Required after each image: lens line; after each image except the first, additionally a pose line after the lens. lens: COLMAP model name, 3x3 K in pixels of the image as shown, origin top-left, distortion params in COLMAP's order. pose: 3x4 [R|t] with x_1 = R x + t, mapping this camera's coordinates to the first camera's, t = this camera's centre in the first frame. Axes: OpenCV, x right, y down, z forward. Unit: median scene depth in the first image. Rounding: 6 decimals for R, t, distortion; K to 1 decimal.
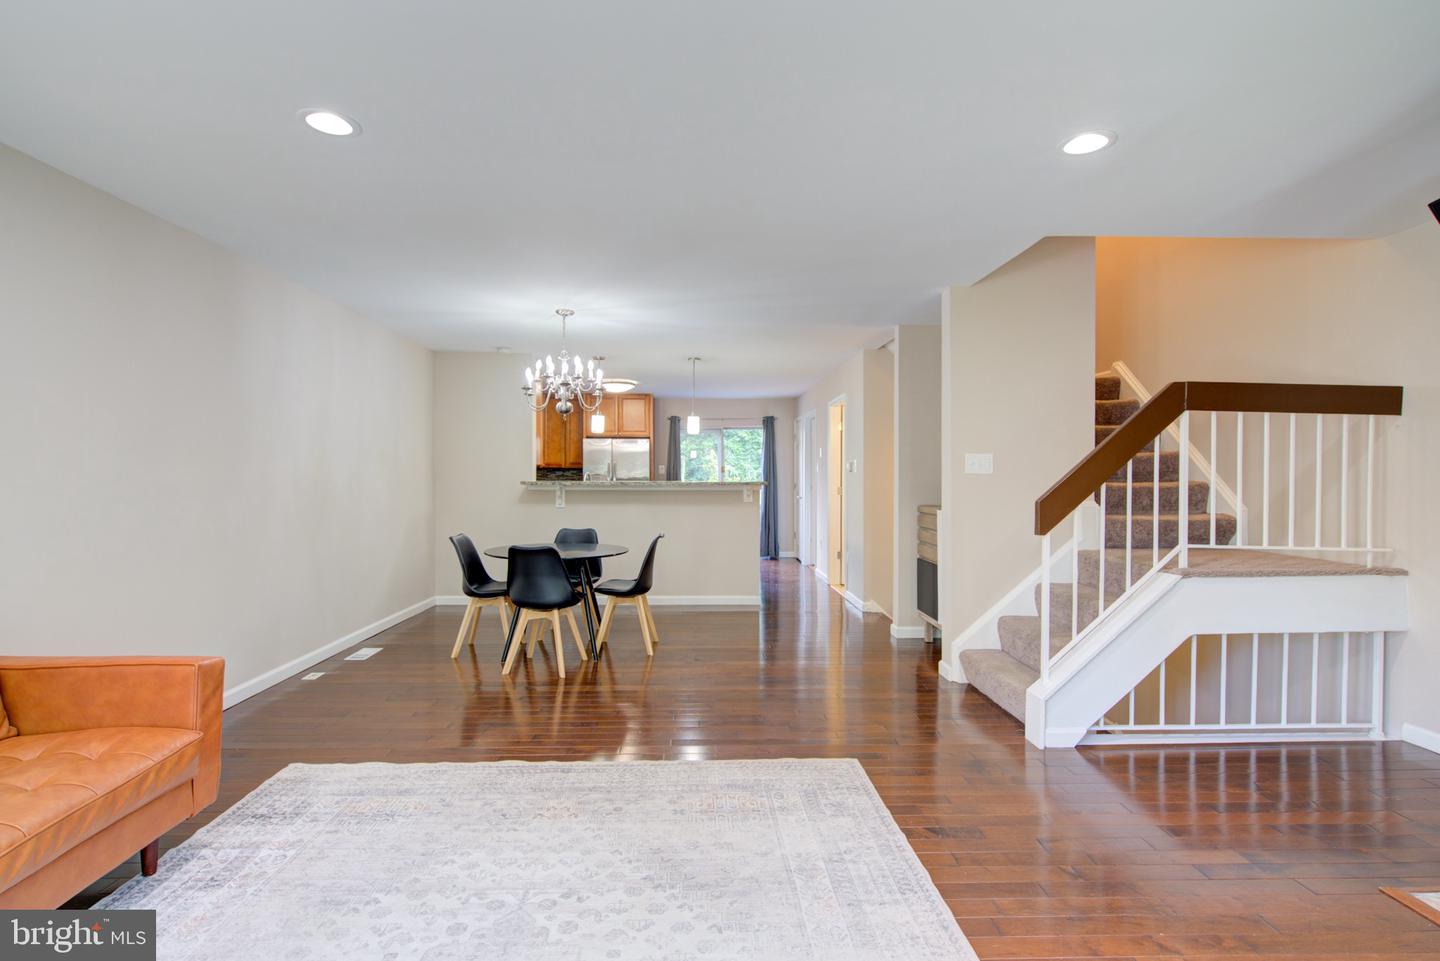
lens RADIAL K [[686.1, 0, 728.2], [0, 686.1, 484.3], [0, 0, 1]] dist [0.005794, -0.005590]
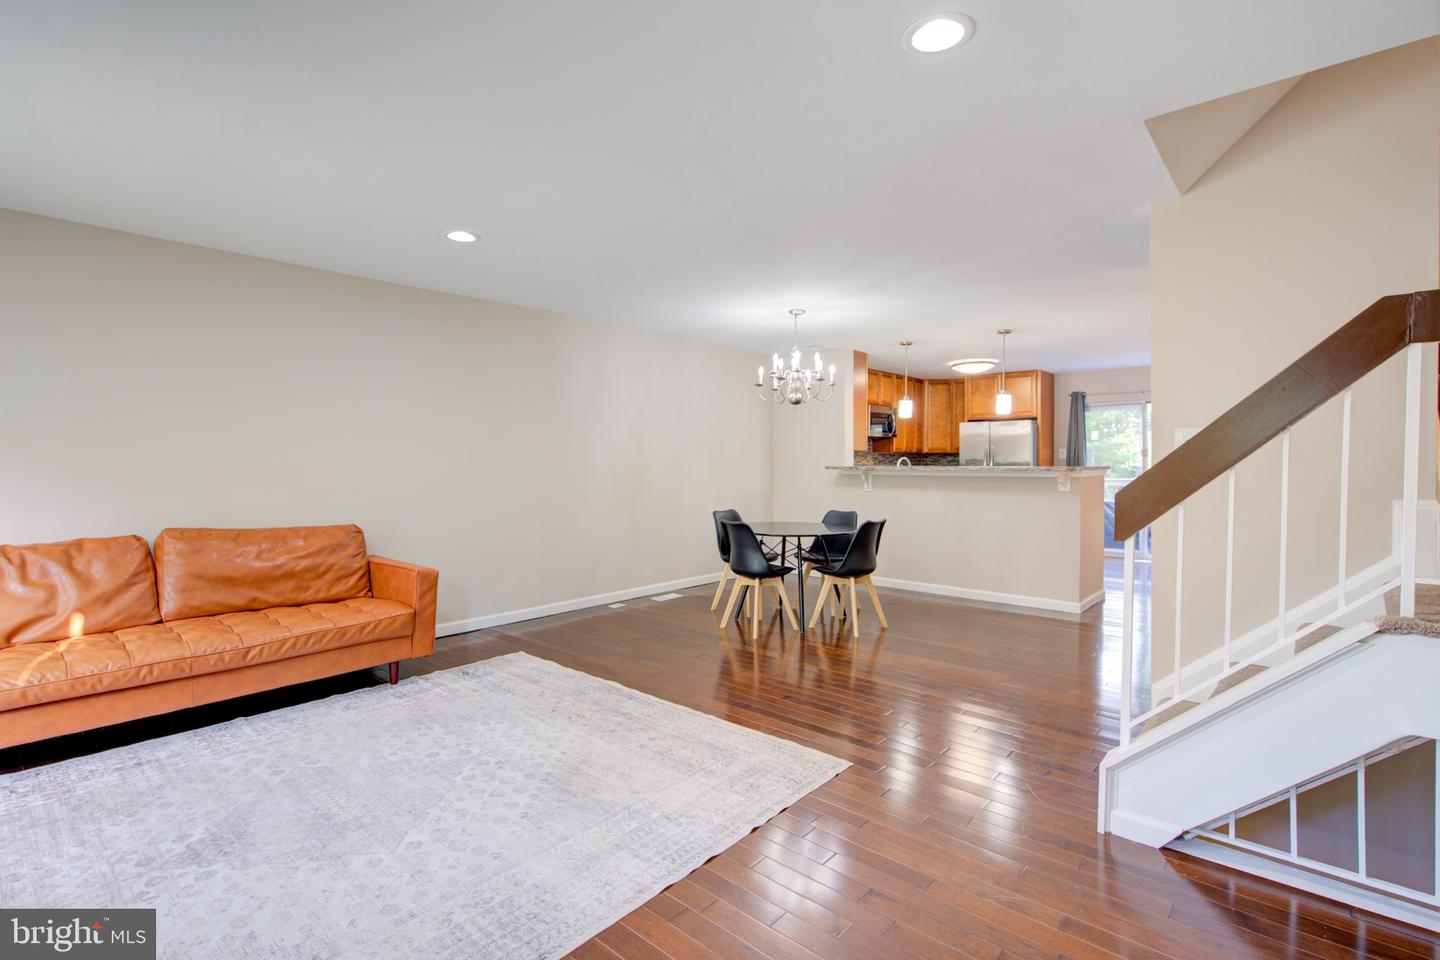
lens RADIAL K [[686.1, 0, 732.5], [0, 686.1, 472.1], [0, 0, 1]] dist [0.005794, -0.005590]
pose [[0.726491, 0.008112, -0.687128, 0.661293], [-0.005974, 0.999967, 0.005489, 0.000733], [0.687150, 0.000117, 0.726515, 0.198363]]
